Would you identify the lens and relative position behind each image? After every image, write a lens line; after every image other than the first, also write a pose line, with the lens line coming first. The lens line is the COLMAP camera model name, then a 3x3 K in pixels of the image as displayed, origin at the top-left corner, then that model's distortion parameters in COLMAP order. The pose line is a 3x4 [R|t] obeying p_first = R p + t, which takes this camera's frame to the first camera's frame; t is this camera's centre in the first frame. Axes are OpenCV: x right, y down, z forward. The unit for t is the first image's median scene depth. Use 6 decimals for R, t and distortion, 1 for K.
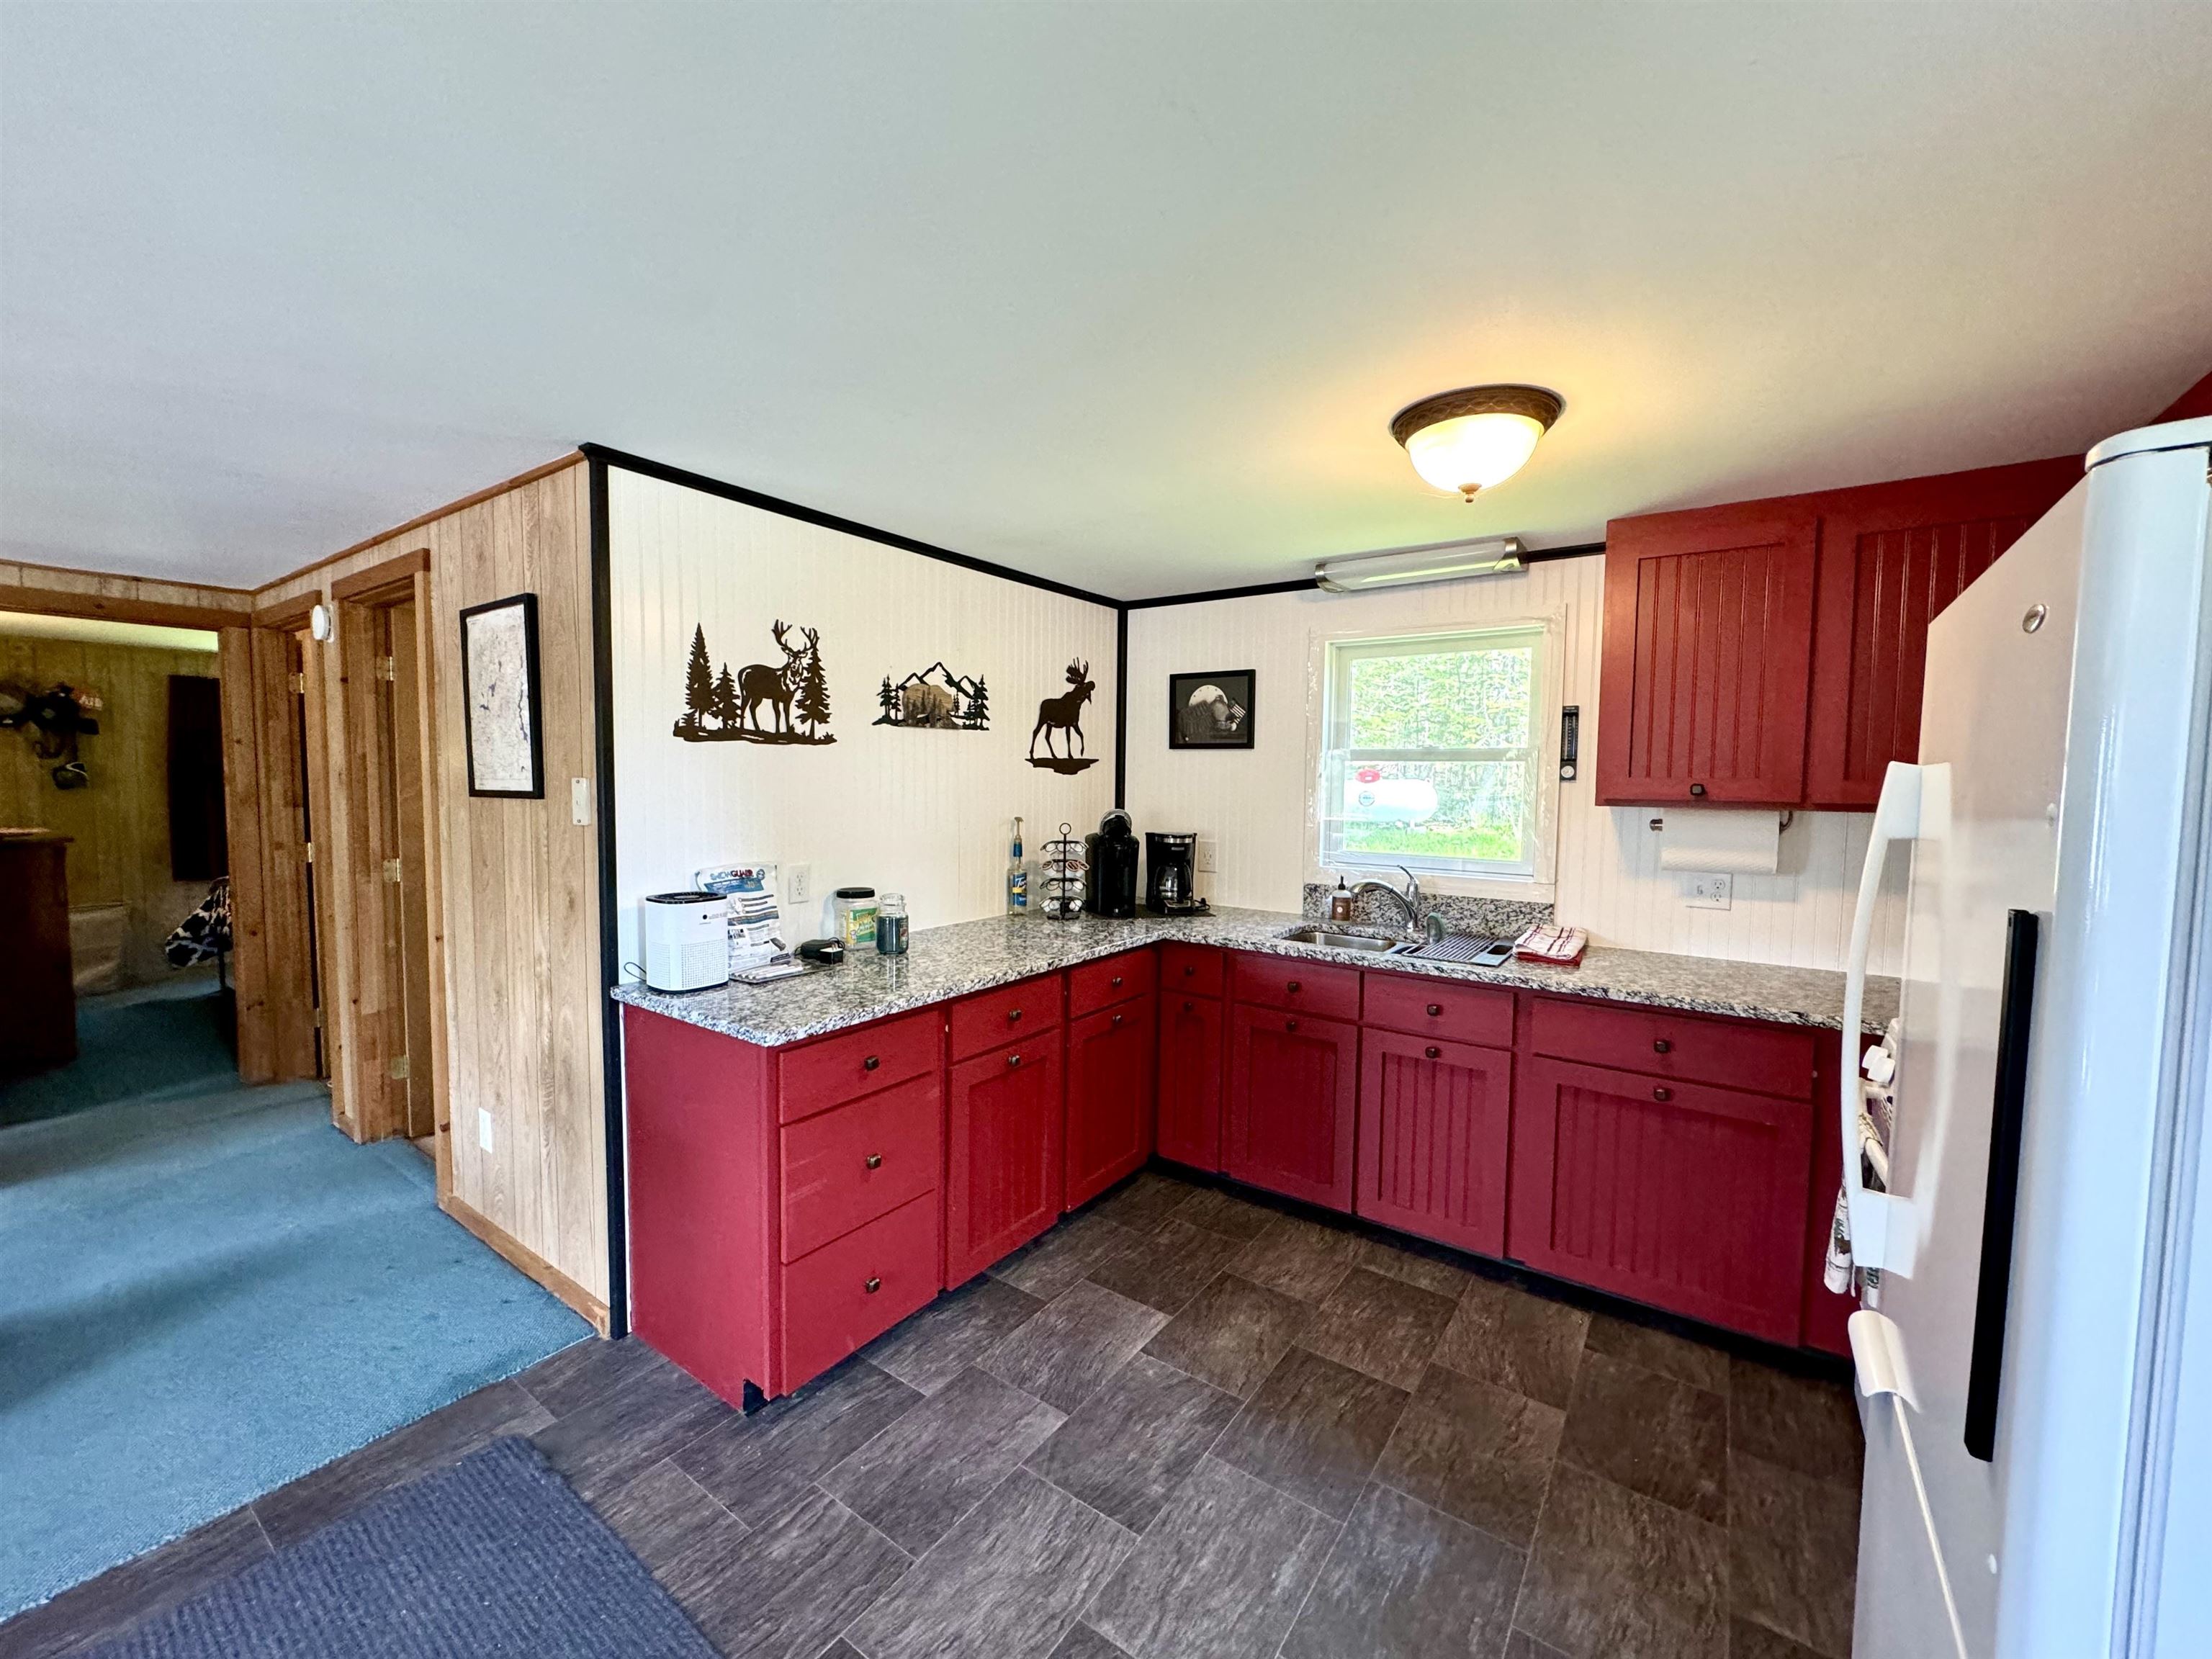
lens RADIAL K [[880.8, 0, 1105.9], [0, 880.8, 828.3], [0, 0, 1]] dist [-0.001326, 0.000256]
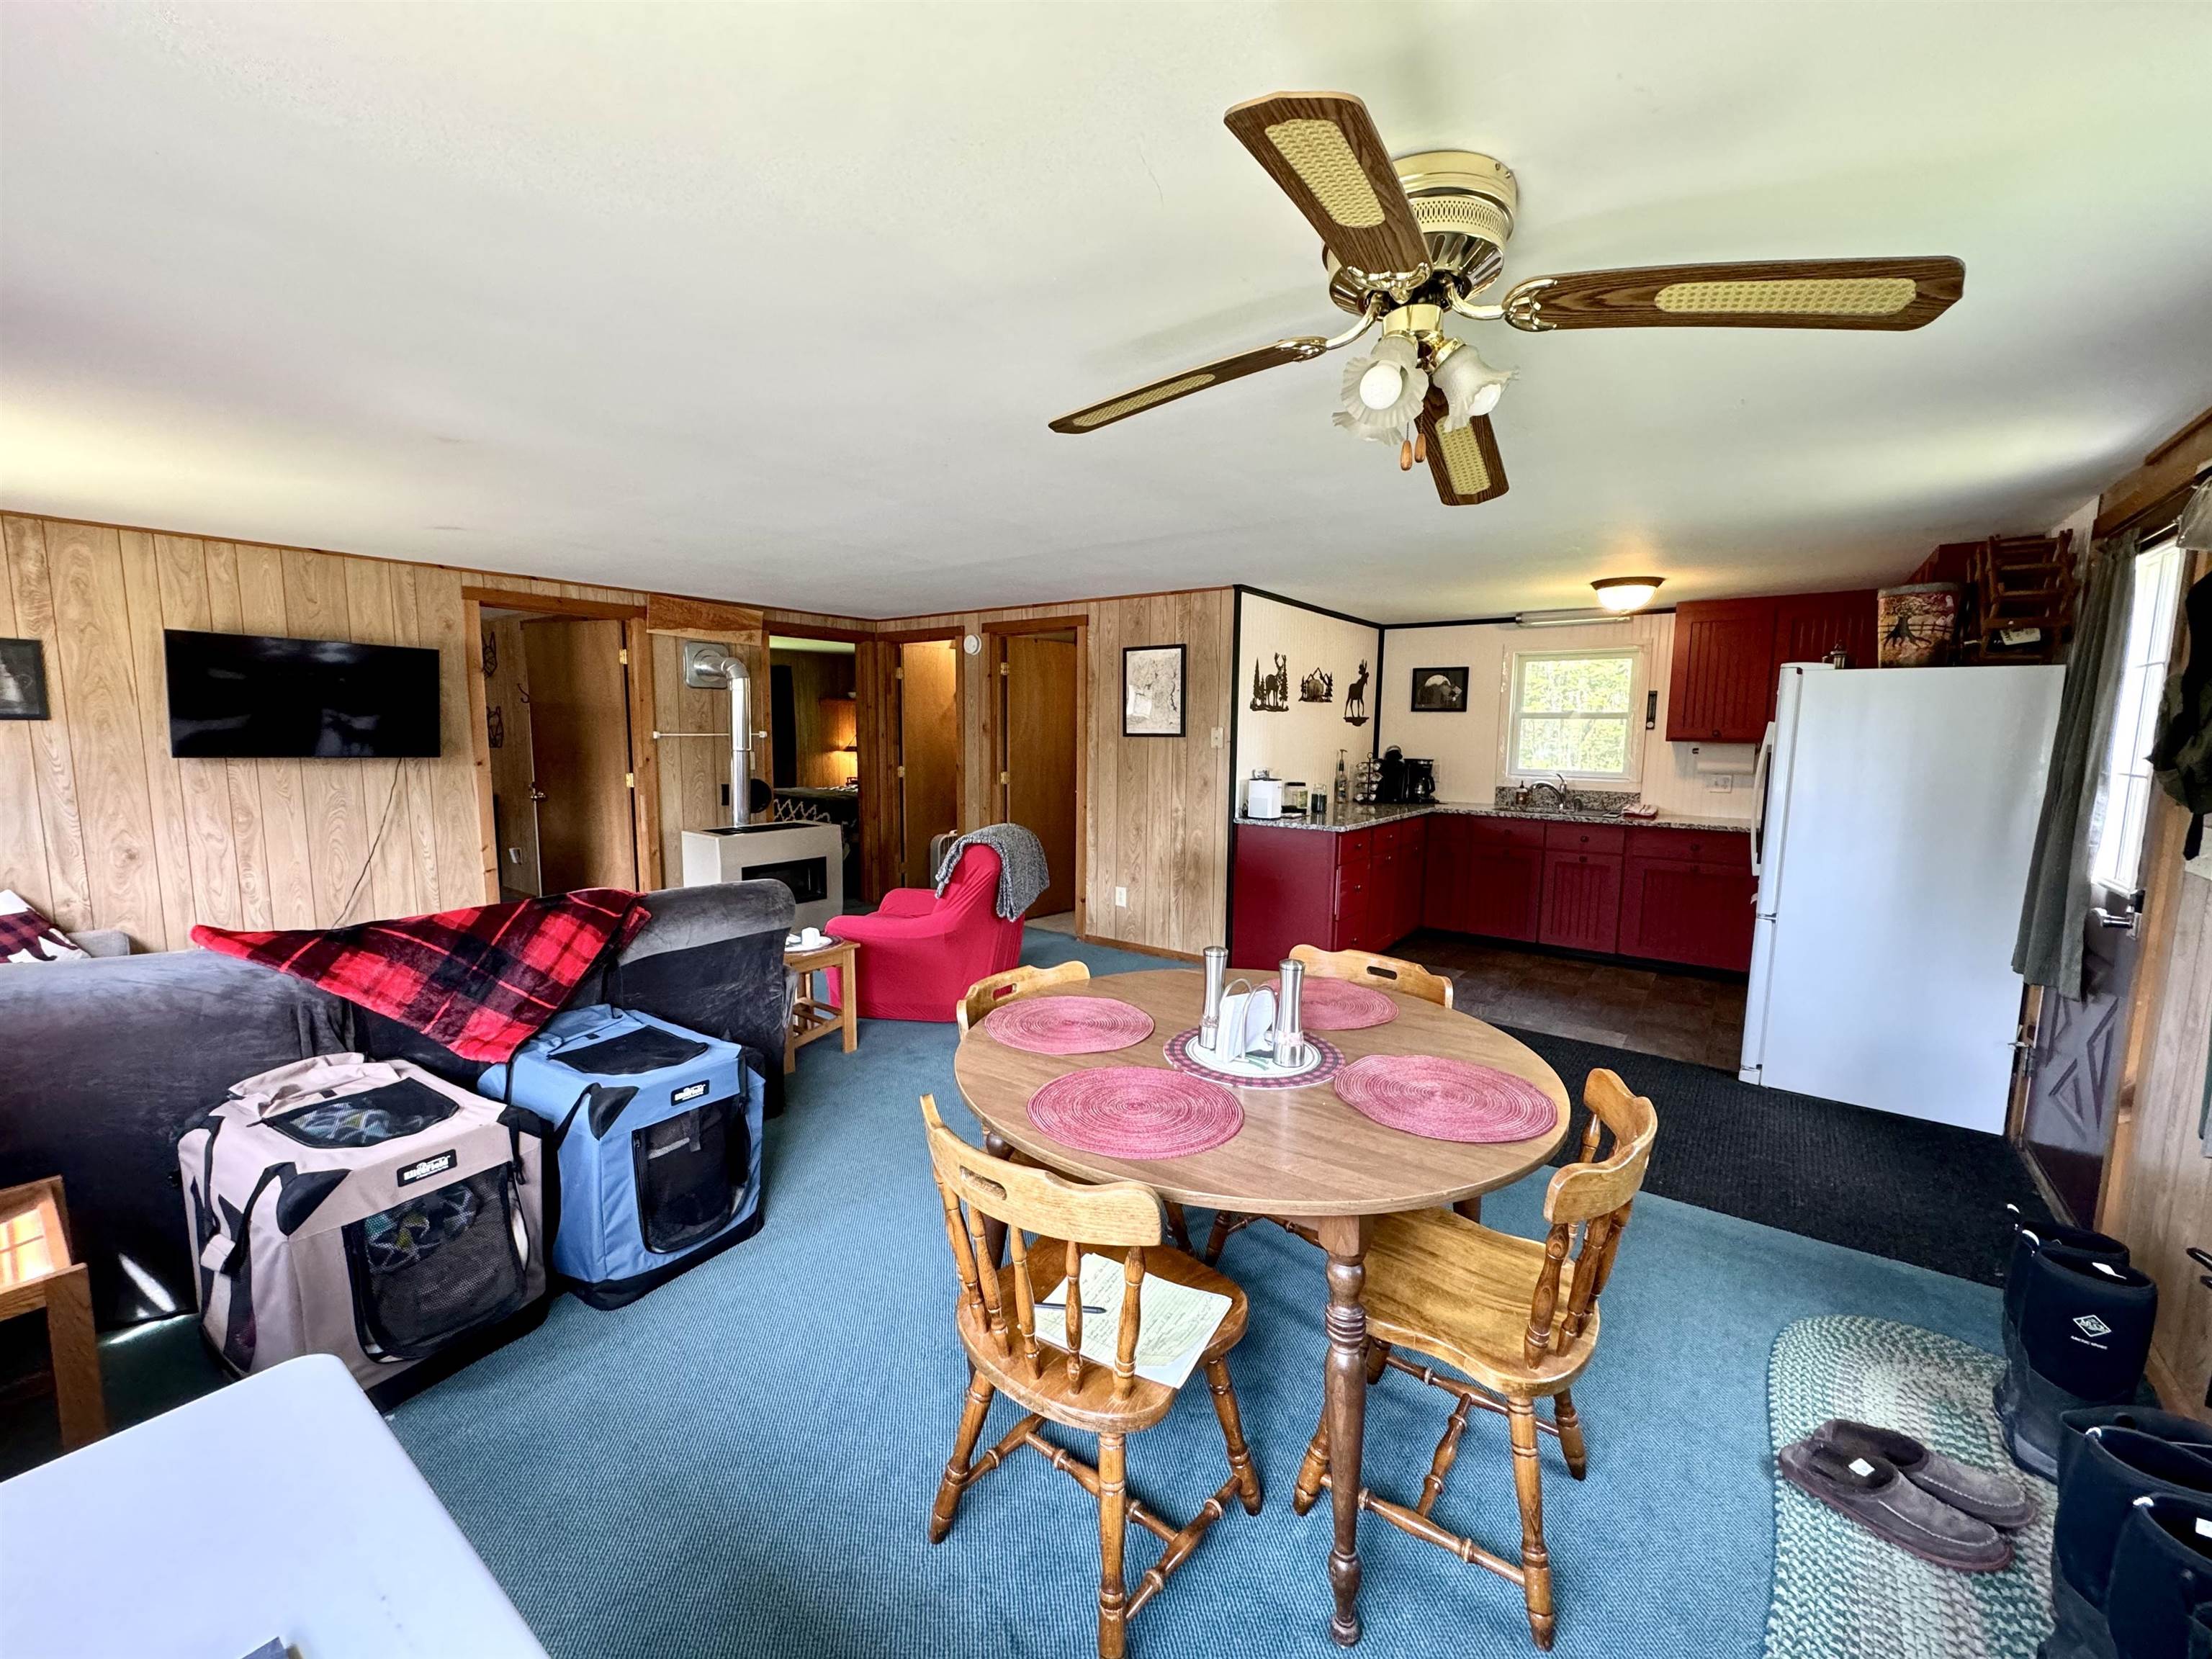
lens RADIAL K [[880.8, 0, 1105.9], [0, 880.8, 828.3], [0, 0, 1]] dist [-0.001326, 0.000256]
pose [[0.999621, 0.003327, -0.027343, -0.673436], [-0.001862, 0.998571, 0.053407, 0.067654], [0.027482, -0.053335, 0.998198, -1.066441]]
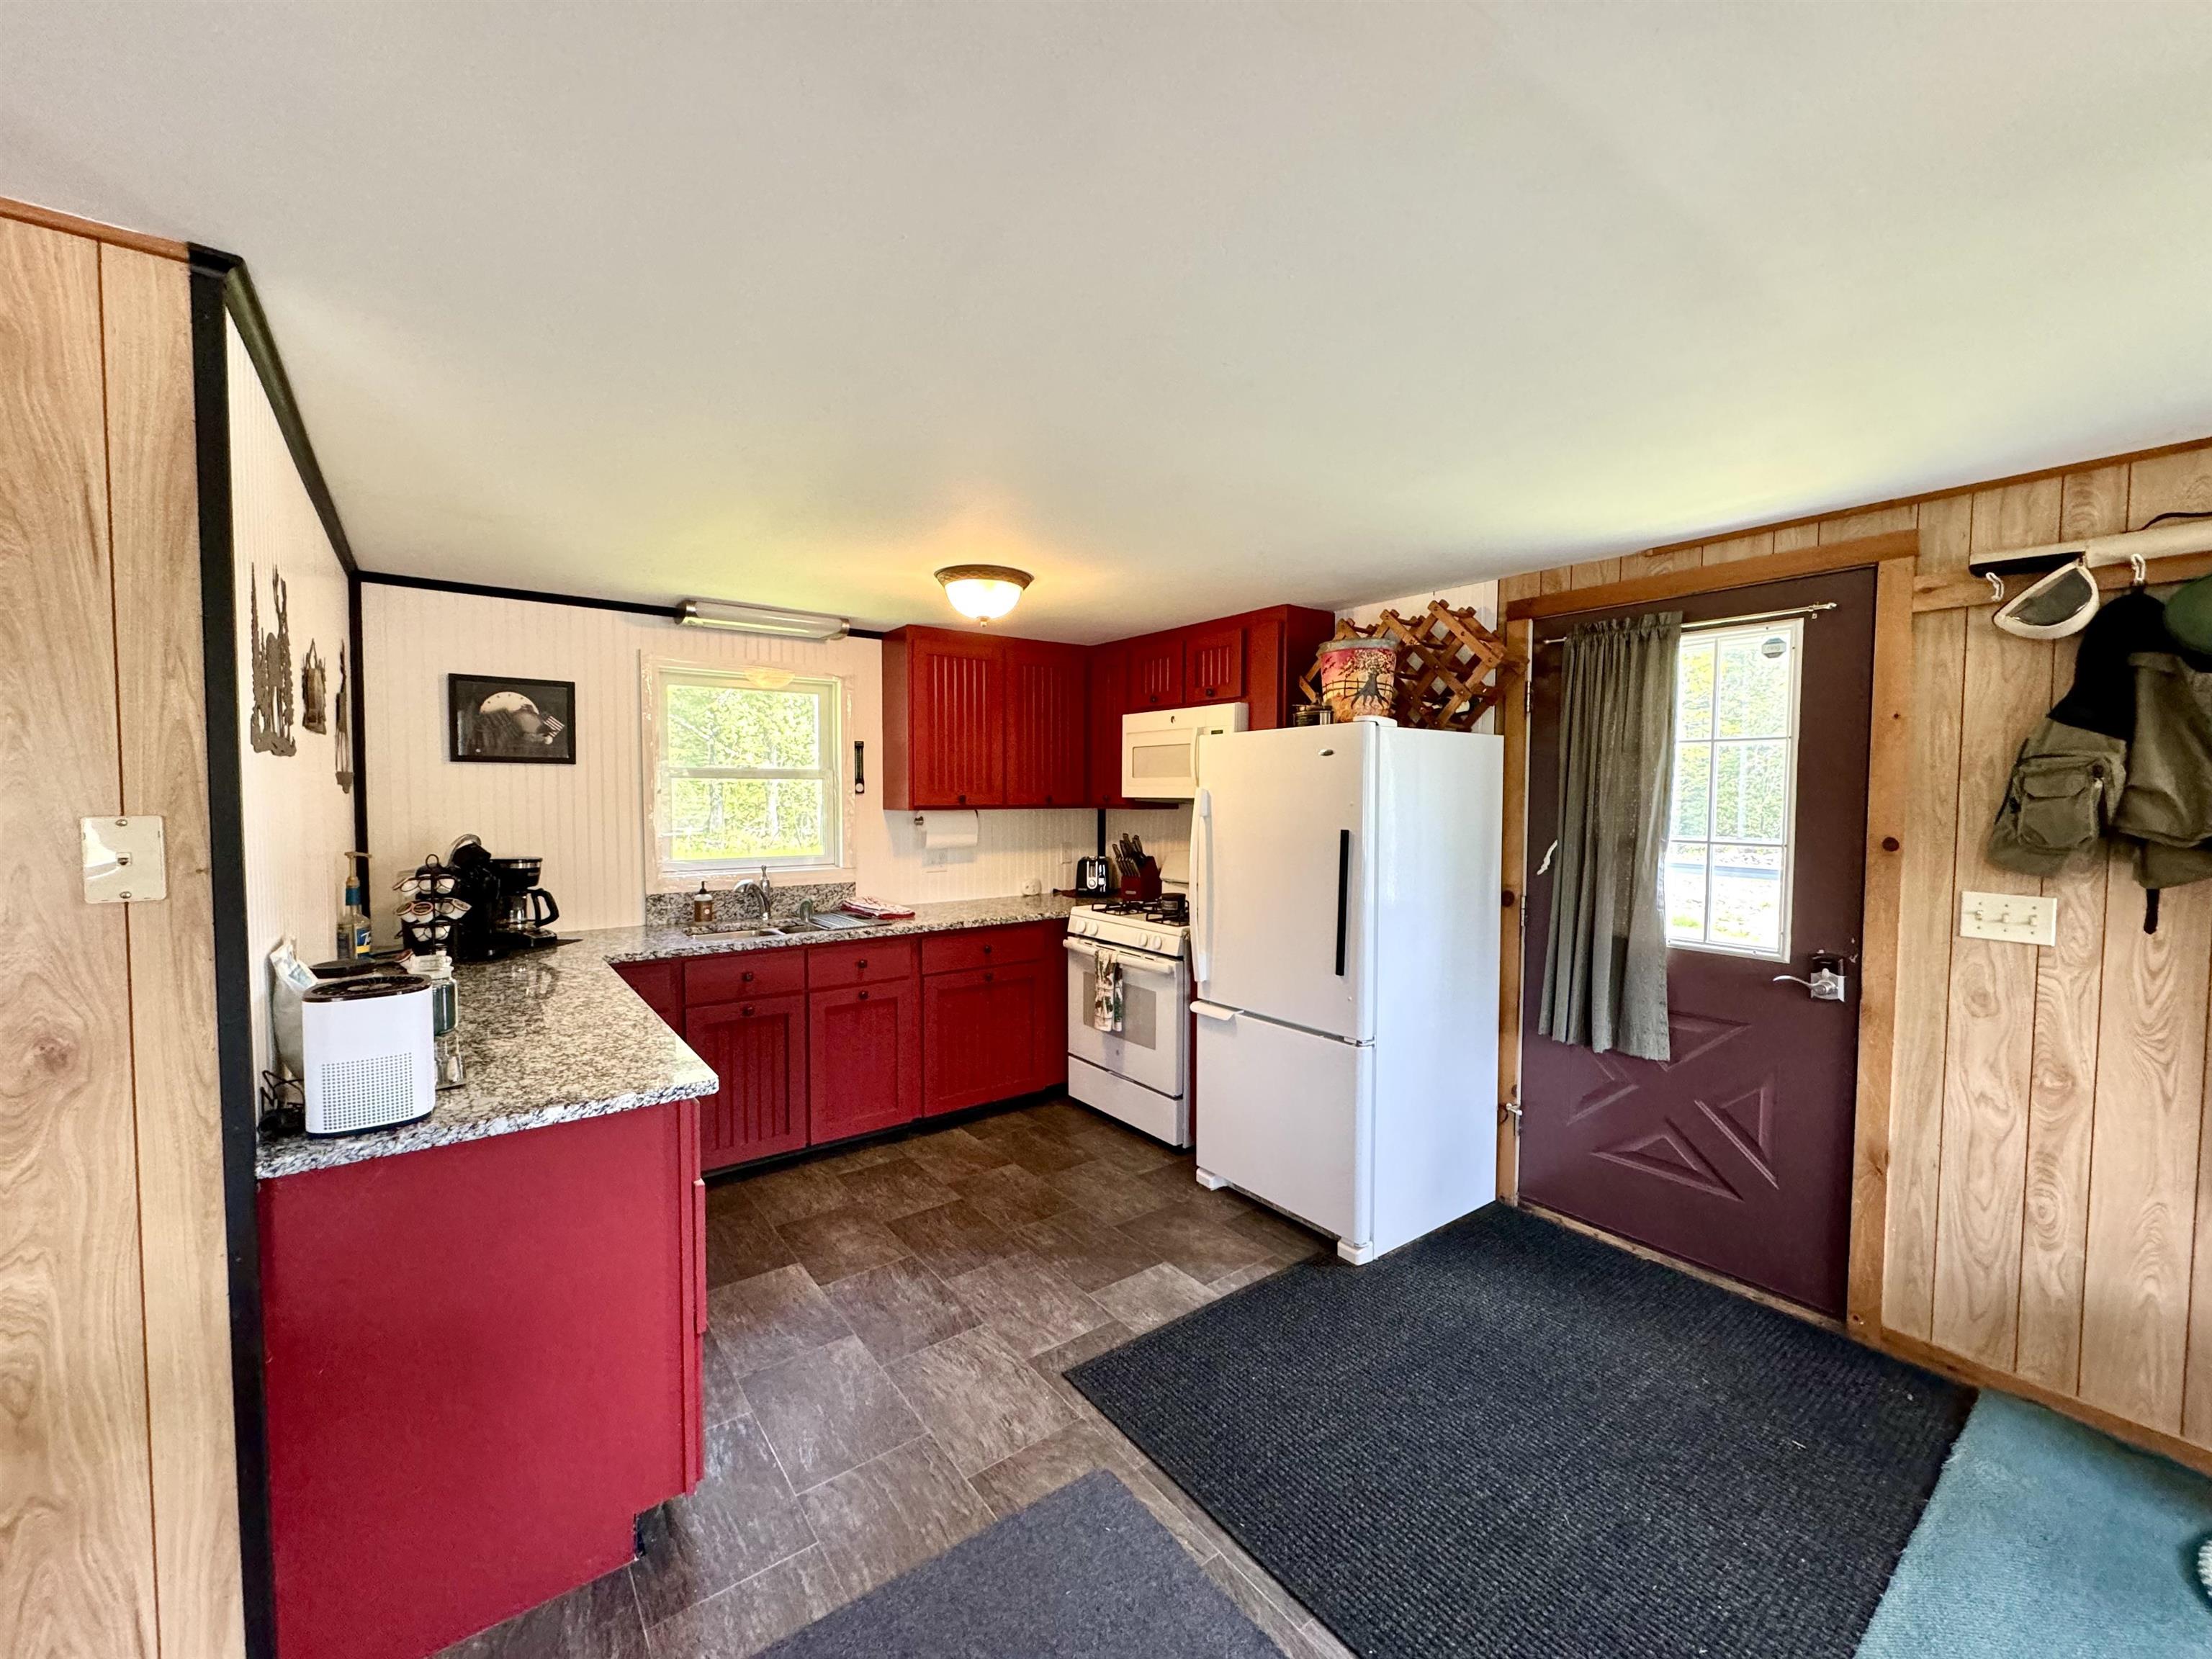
lens RADIAL K [[880.8, 0, 1105.9], [0, 880.8, 828.3], [0, 0, 1]] dist [-0.001326, 0.000256]
pose [[0.302691, -0.050342, 0.951758, -0.761874], [0.057186, 0.997764, 0.034589, -0.027325], [-0.951372, 0.043957, 0.304893, 0.207275]]
